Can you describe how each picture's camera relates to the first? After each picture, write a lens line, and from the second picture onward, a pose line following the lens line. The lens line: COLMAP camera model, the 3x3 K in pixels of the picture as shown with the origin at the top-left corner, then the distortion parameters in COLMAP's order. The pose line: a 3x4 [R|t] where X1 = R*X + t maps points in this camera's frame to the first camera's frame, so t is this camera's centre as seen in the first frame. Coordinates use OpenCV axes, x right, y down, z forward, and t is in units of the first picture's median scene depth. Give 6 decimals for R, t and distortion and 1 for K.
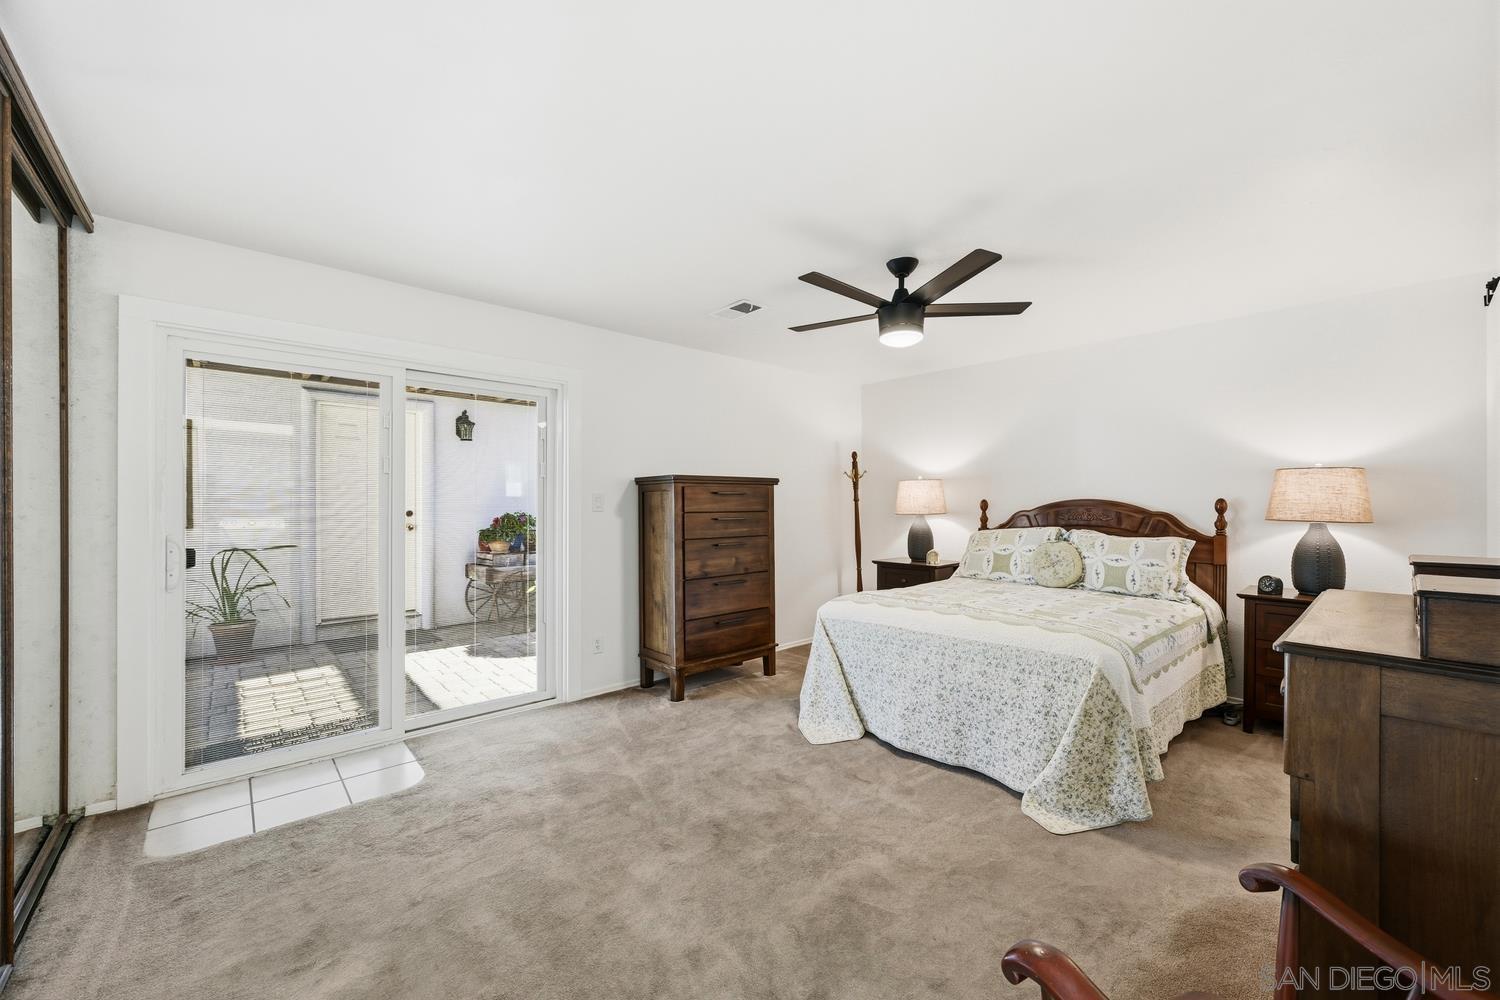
lens RADIAL K [[586.2, 0, 754.9], [0, 586.2, 512.4], [0, 0, 1]] dist [-0.001793, 0.000047]
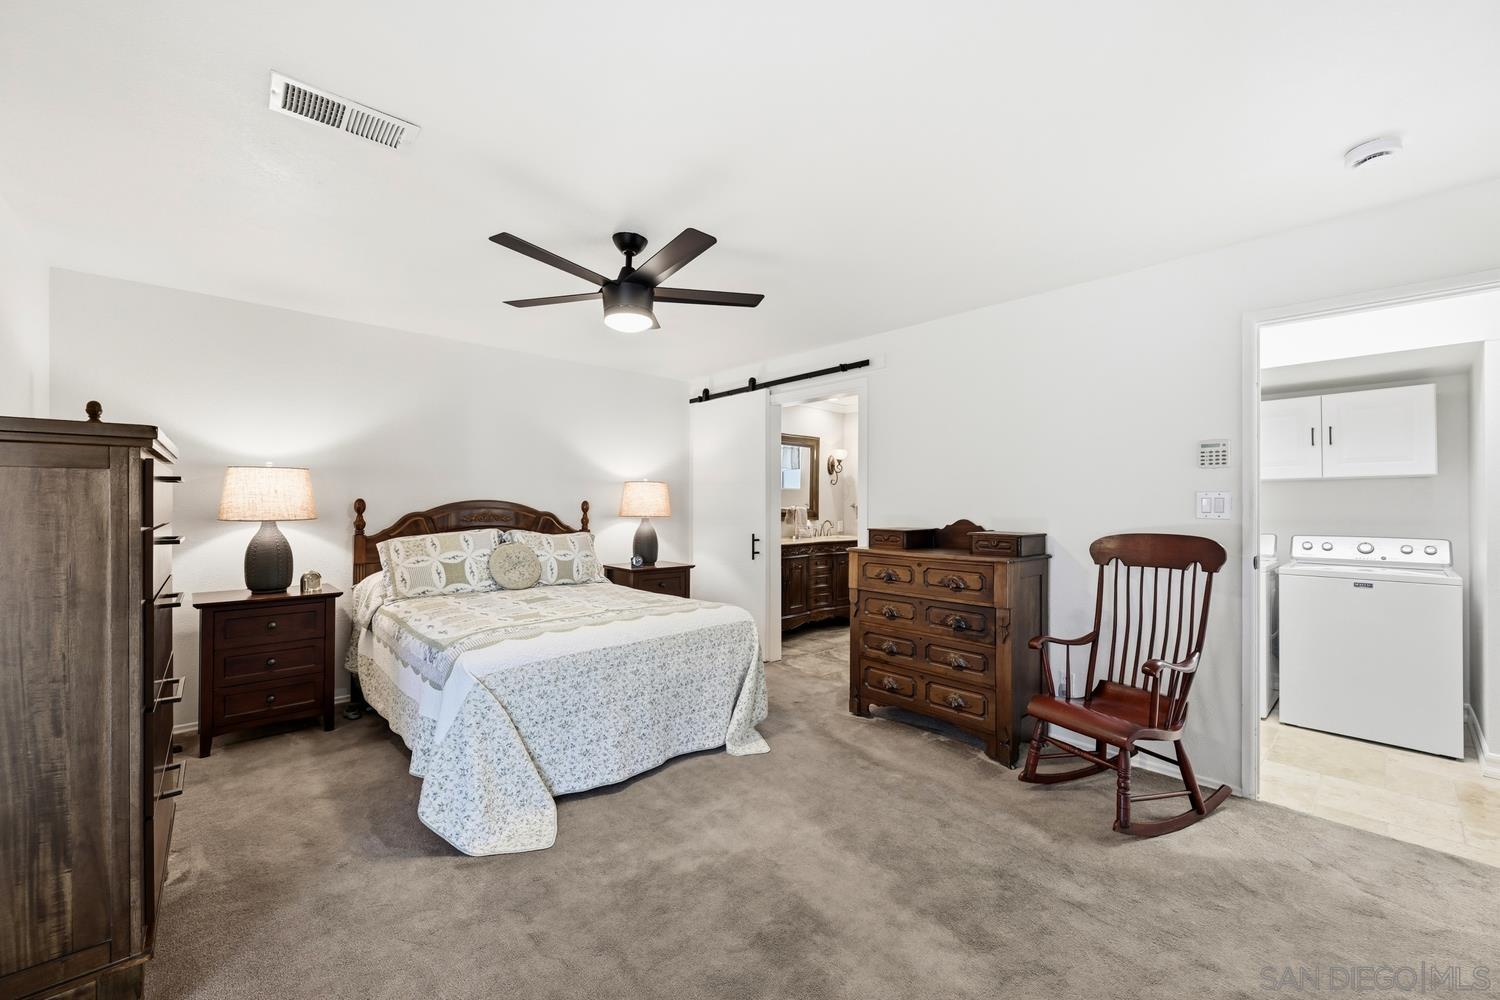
lens RADIAL K [[586.2, 0, 754.9], [0, 586.2, 512.4], [0, 0, 1]] dist [-0.001793, 0.000047]
pose [[-0.002247, -0.012927, 0.999914, -0.507369], [0.010857, 0.999857, 0.012951, -0.011120], [-0.999939, 0.010885, -0.002107, 0.632794]]
